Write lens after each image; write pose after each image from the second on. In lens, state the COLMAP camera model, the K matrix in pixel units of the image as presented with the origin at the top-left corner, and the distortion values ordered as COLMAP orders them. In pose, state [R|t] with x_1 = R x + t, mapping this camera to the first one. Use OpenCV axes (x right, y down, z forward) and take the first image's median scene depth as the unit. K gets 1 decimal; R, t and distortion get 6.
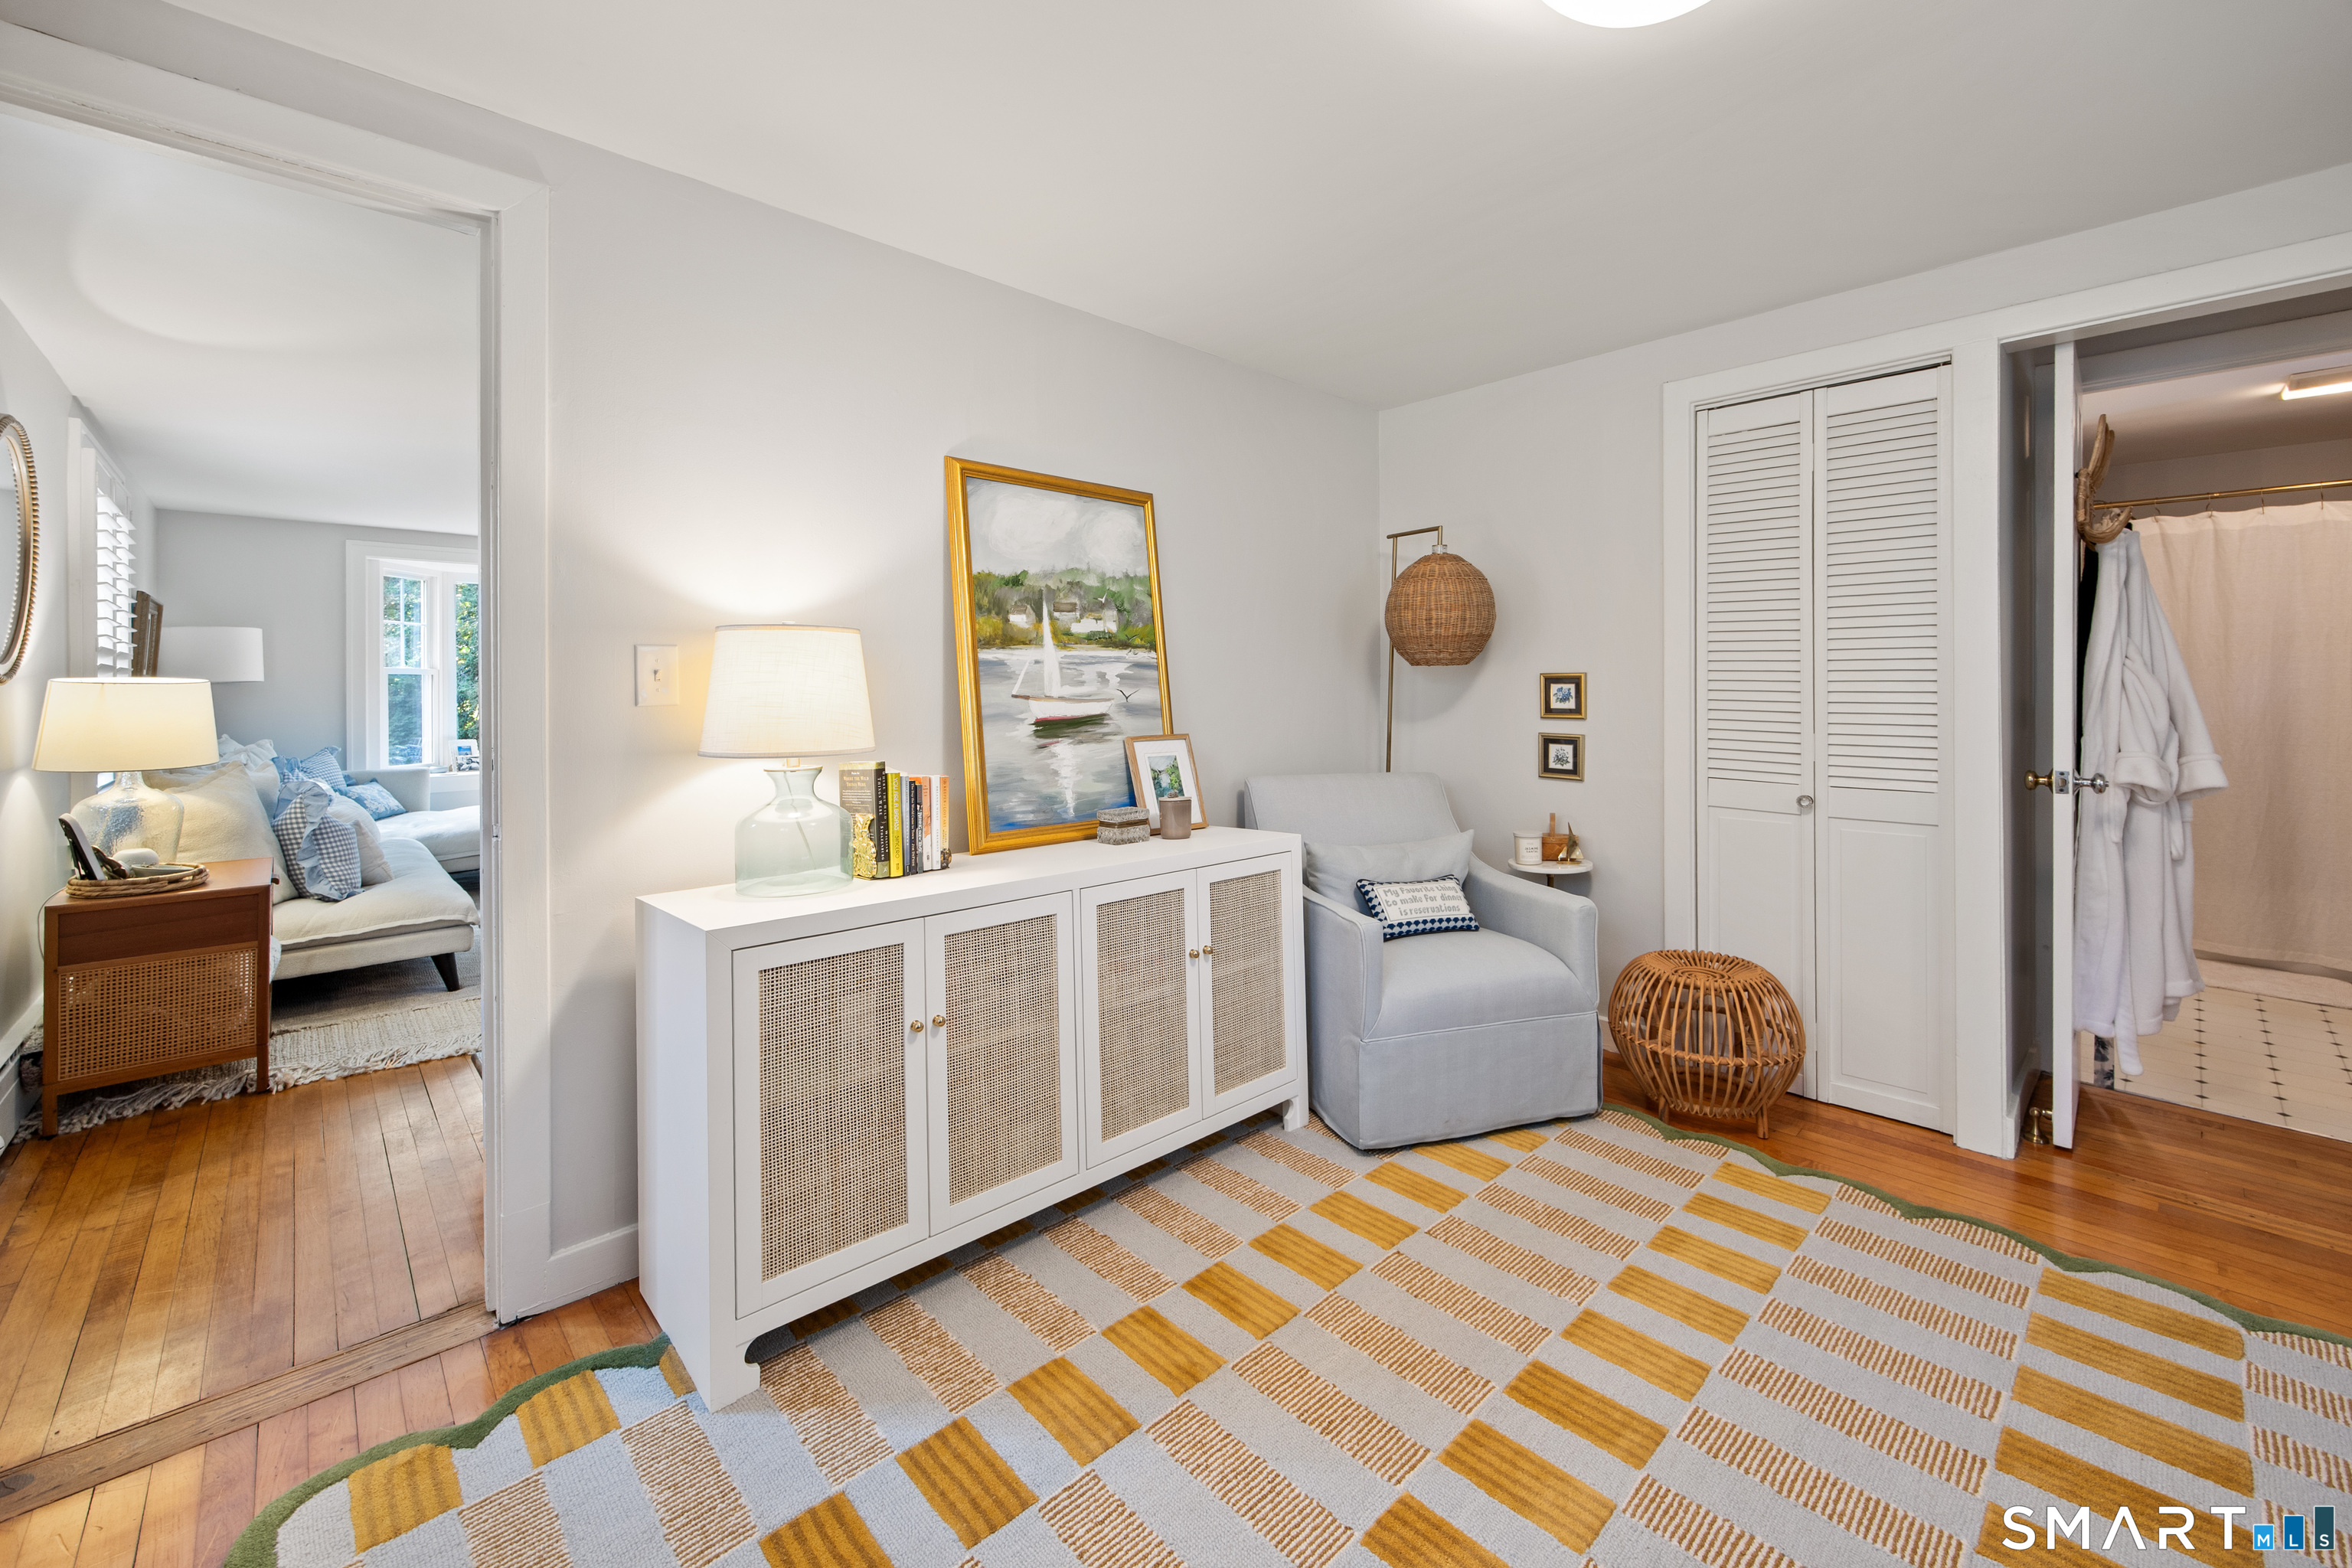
lens RADIAL K [[931.6, 0, 1189.9], [0, 931.6, 700.0], [0, 0, 1]] dist [-0.000093, 0.000251]
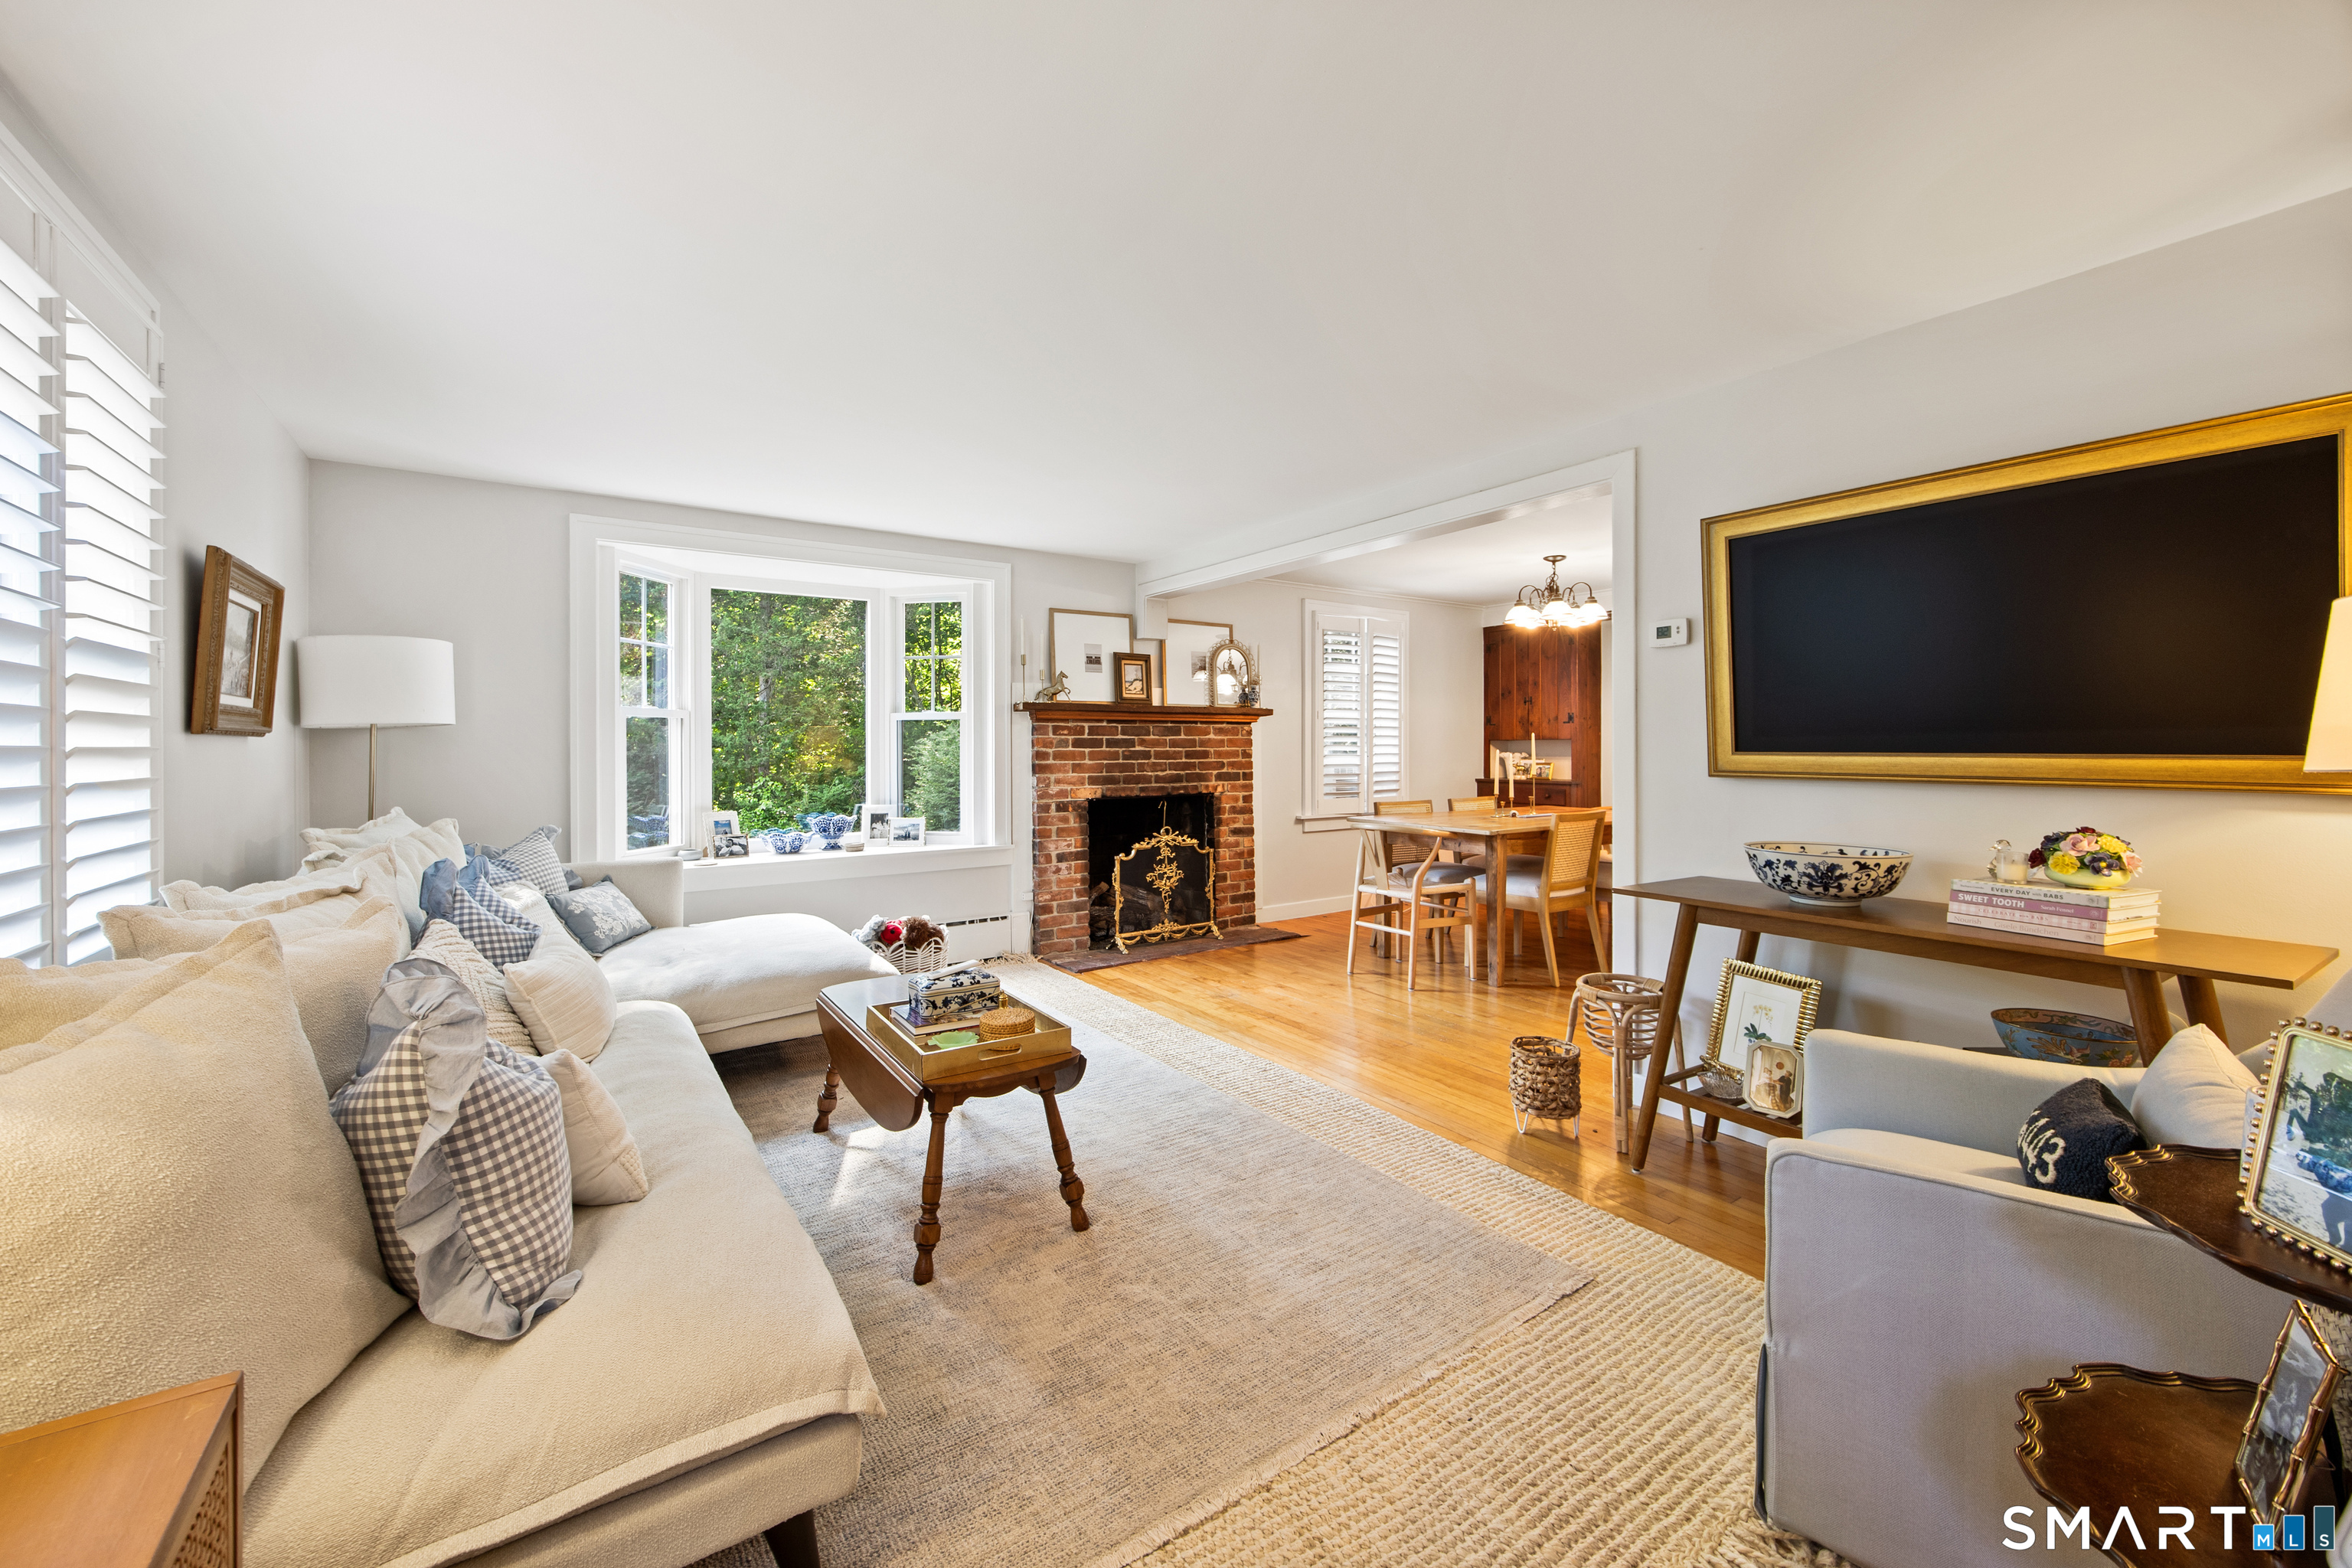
lens RADIAL K [[931.6, 0, 1164.5], [0, 931.6, 753.8], [0, 0, 1]] dist [-0.000093, 0.000251]
pose [[0.982876, 0.002645, -0.184250, -0.239156], [-0.001628, 0.999983, 0.005673, -0.002793], [0.184262, -0.005276, 0.982863, 0.277066]]
